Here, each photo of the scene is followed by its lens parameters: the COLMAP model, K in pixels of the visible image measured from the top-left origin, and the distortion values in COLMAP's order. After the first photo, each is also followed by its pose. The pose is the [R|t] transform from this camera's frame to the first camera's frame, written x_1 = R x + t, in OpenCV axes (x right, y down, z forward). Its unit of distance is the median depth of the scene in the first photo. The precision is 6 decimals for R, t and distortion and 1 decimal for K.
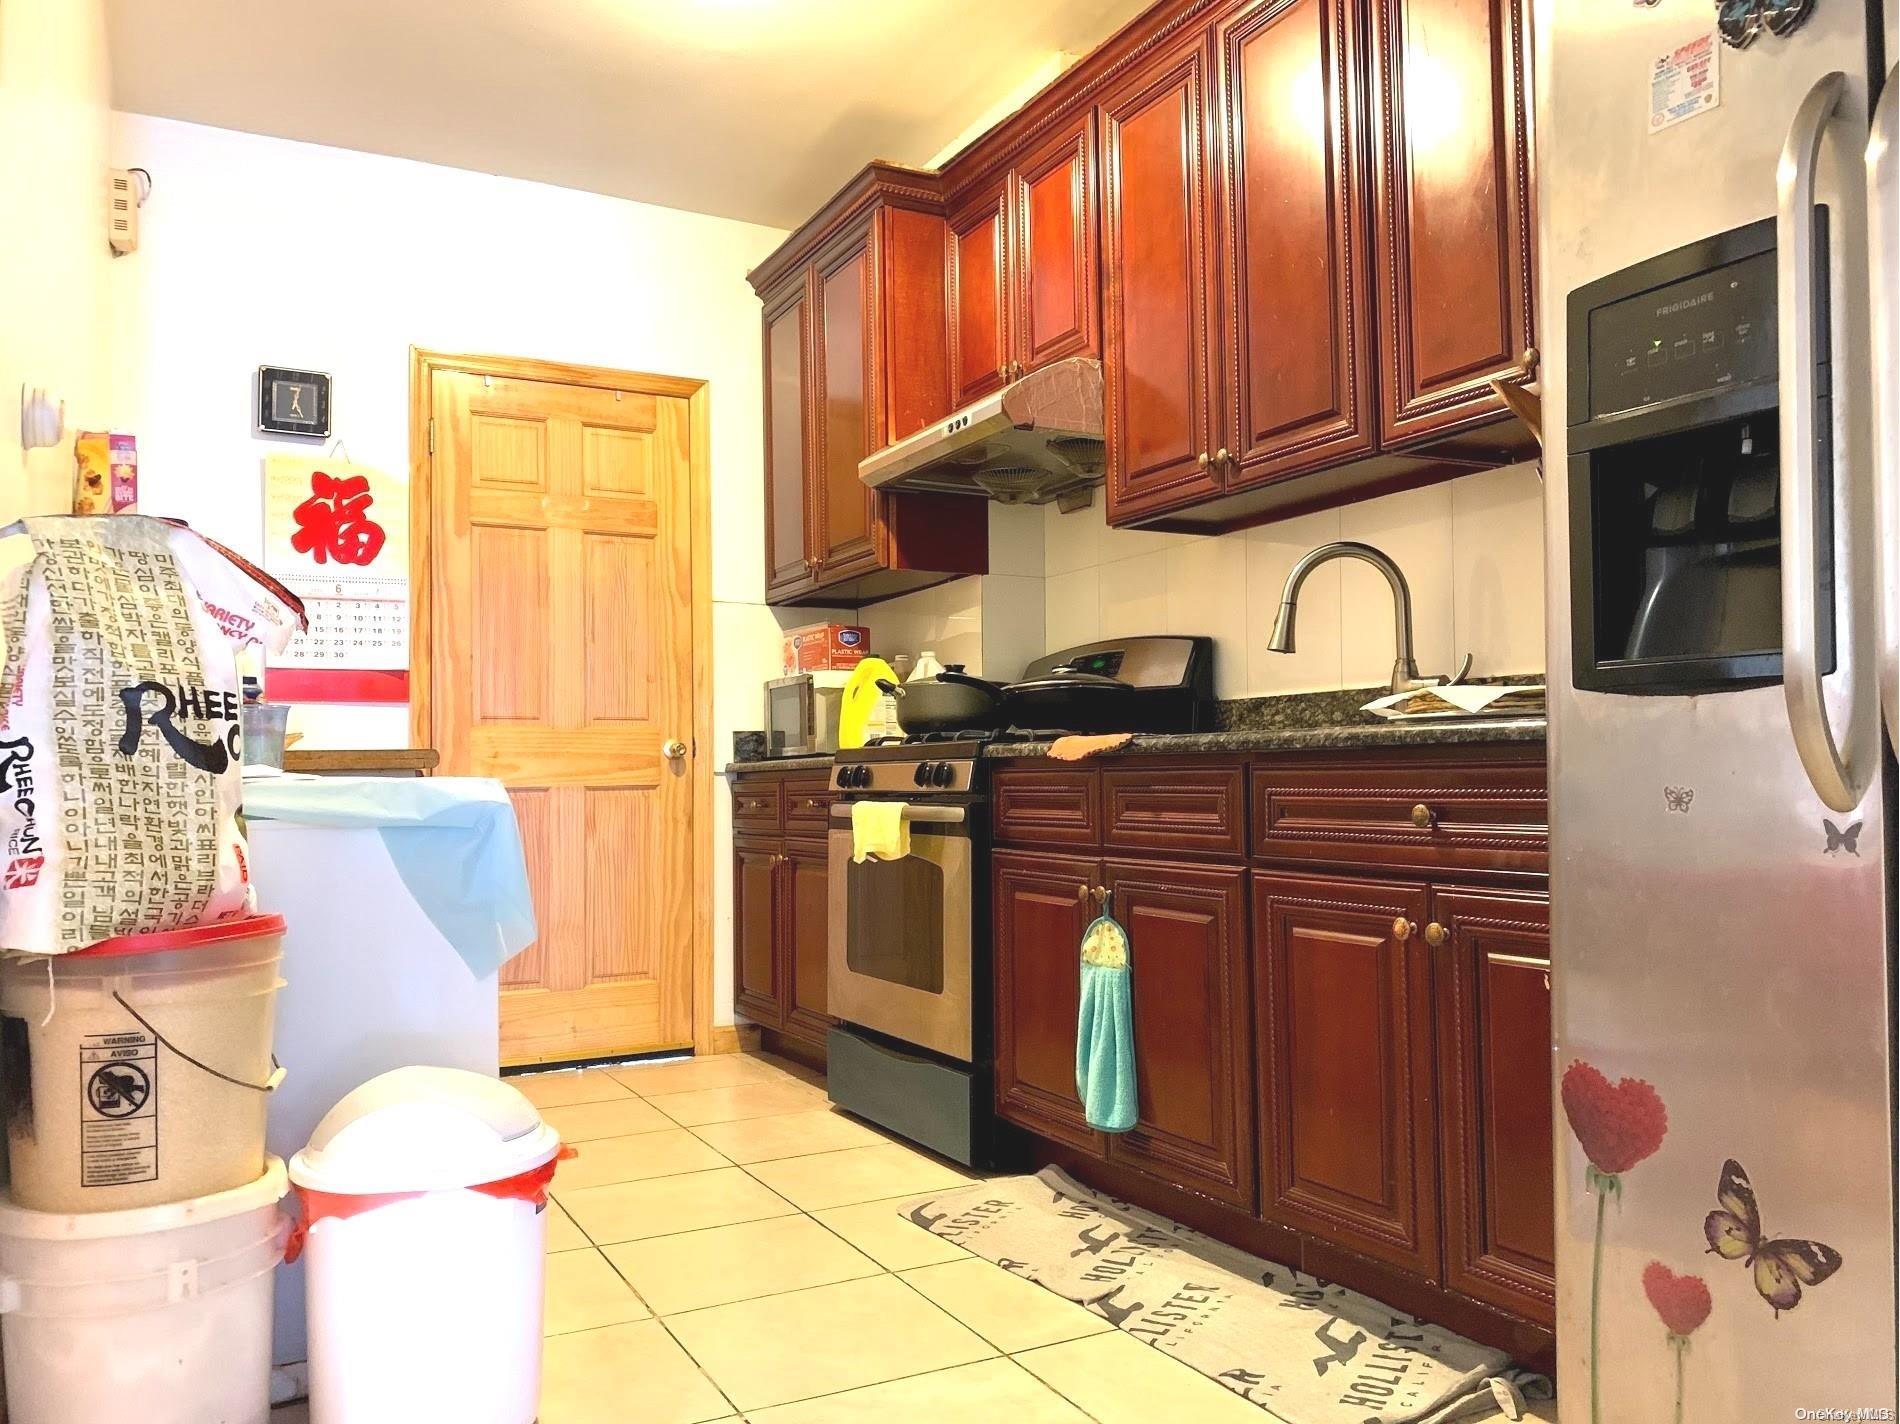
lens RADIAL K [[1464.5, 0, 950.0], [0, 1464.5, 712.0], [0, 0, 1]] dist [-0.000015, 0.000113]
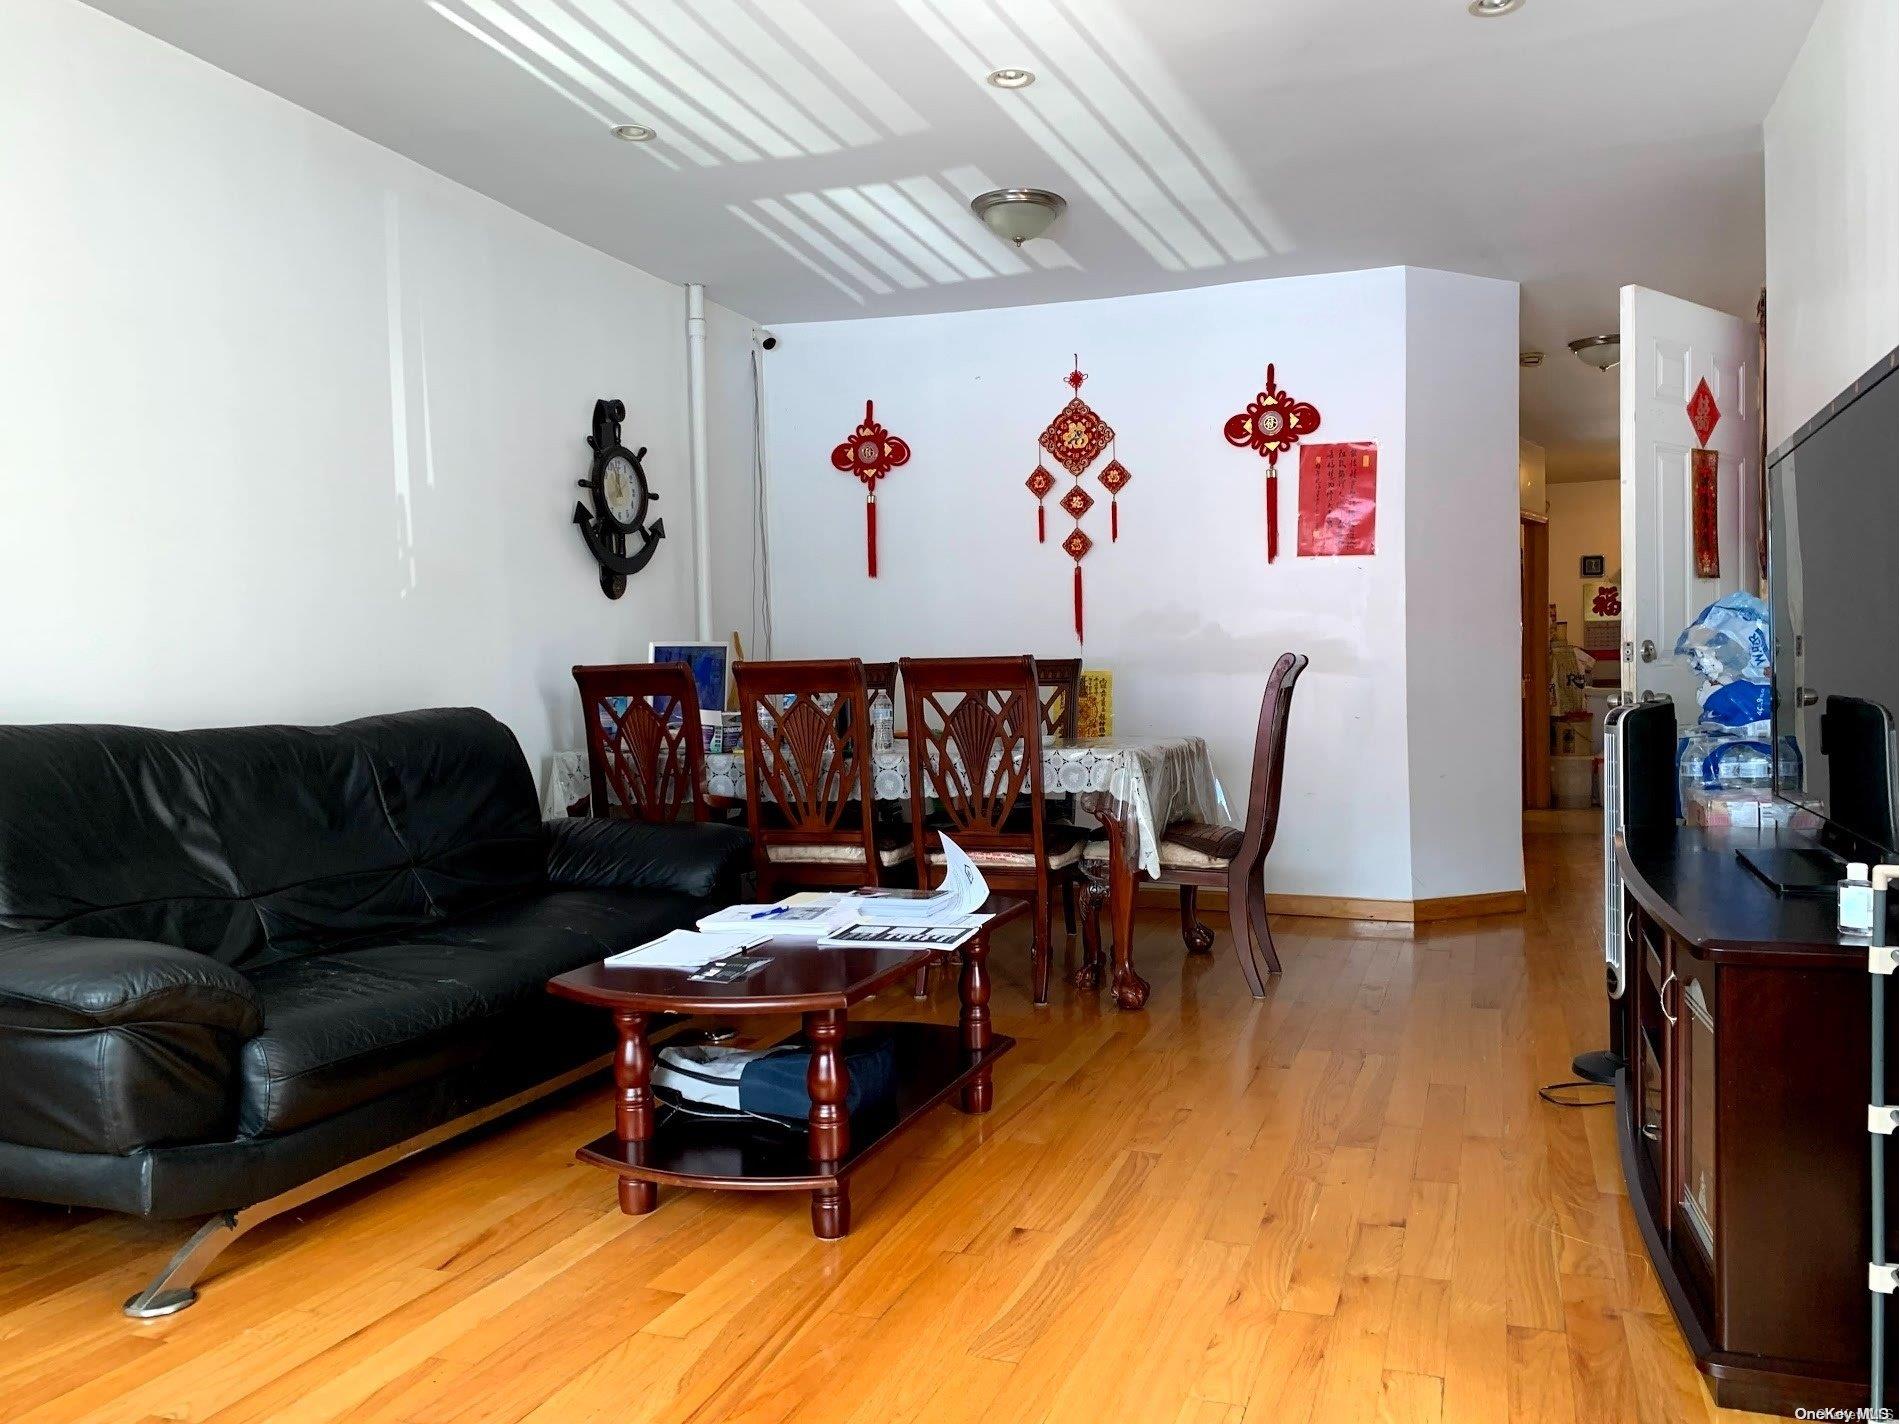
lens RADIAL K [[1464.5, 0, 950.0], [0, 1464.5, 712.0], [0, 0, 1]] dist [-0.000015, 0.000113]
pose [[0.672356, 0.020951, -0.739931, 1.940642], [0.038811, 0.997227, 0.063503, -0.303280], [0.739209, -0.071414, 0.669679, -4.354005]]
